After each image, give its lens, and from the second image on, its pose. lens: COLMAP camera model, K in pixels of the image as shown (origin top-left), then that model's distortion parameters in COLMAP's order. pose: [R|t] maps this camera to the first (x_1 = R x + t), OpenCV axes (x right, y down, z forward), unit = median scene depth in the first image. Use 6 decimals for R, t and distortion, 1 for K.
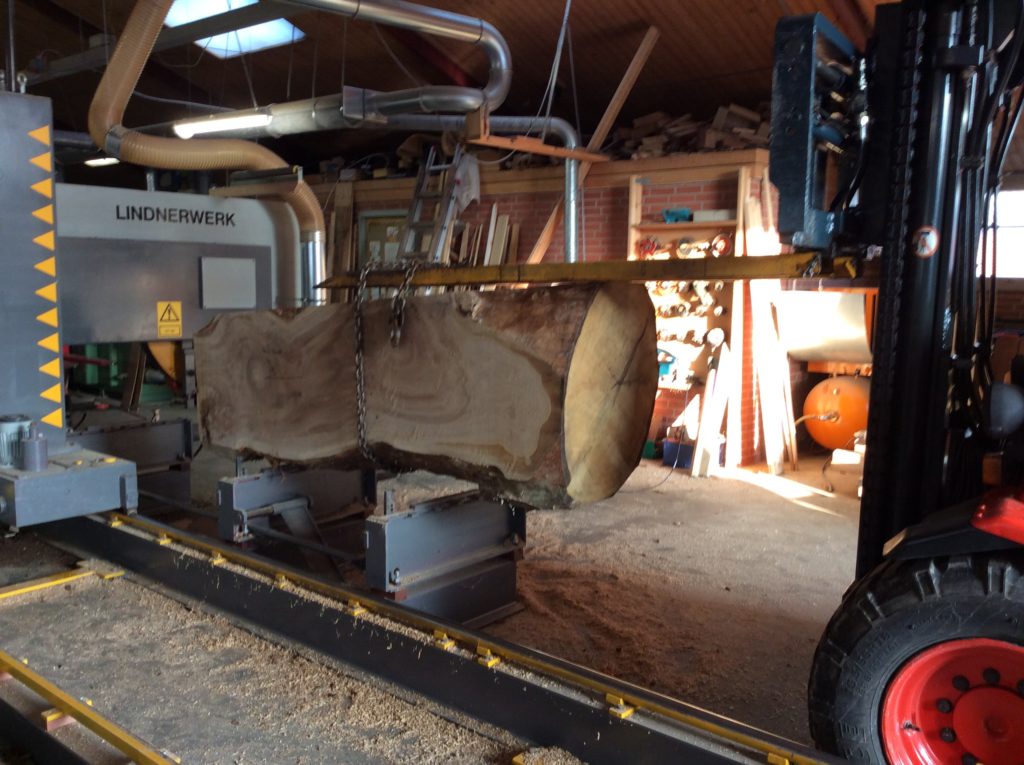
lens RADIAL K [[913.6, 0, 506.3], [0, 913.6, 387.5], [0, 0, 1]] dist [0.066907, -0.110310]
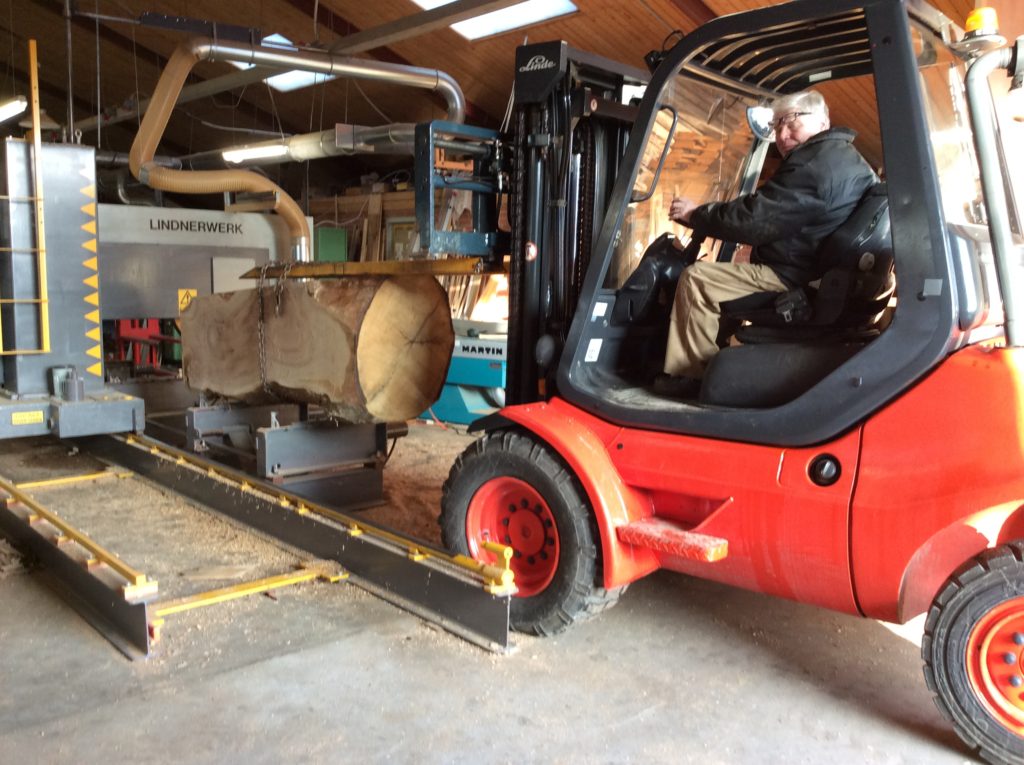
lens RADIAL K [[913.6, 0, 509.8], [0, 913.6, 387.9], [0, 0, 1]] dist [0.066907, -0.110310]
pose [[0.990339, 0.021252, -0.137027, 0.365170], [-0.020814, 0.999773, 0.004627, 0.044748], [0.137094, -0.001730, 0.990557, -0.353173]]
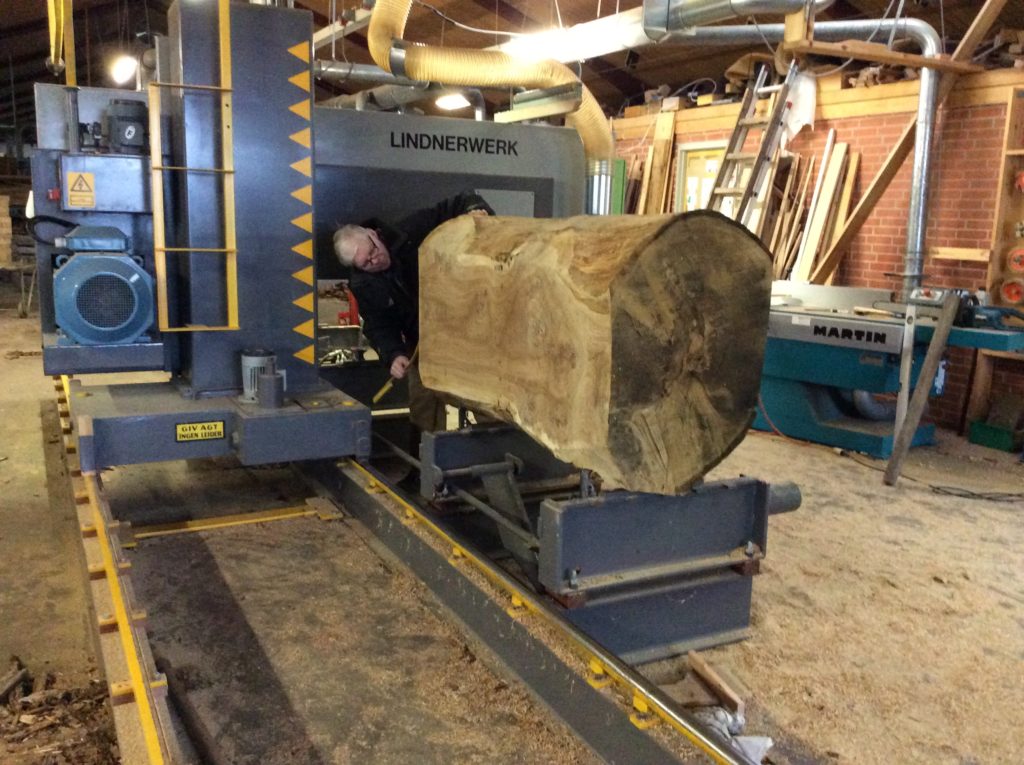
lens RADIAL K [[913.6, 0, 505.6], [0, 913.6, 400.7], [0, 0, 1]] dist [0.066907, -0.110310]
pose [[0.928164, 0.089879, -0.361155, 0.070211], [-0.064200, 0.994520, 0.082508, -0.006824], [0.366592, -0.053395, 0.928848, 0.167064]]
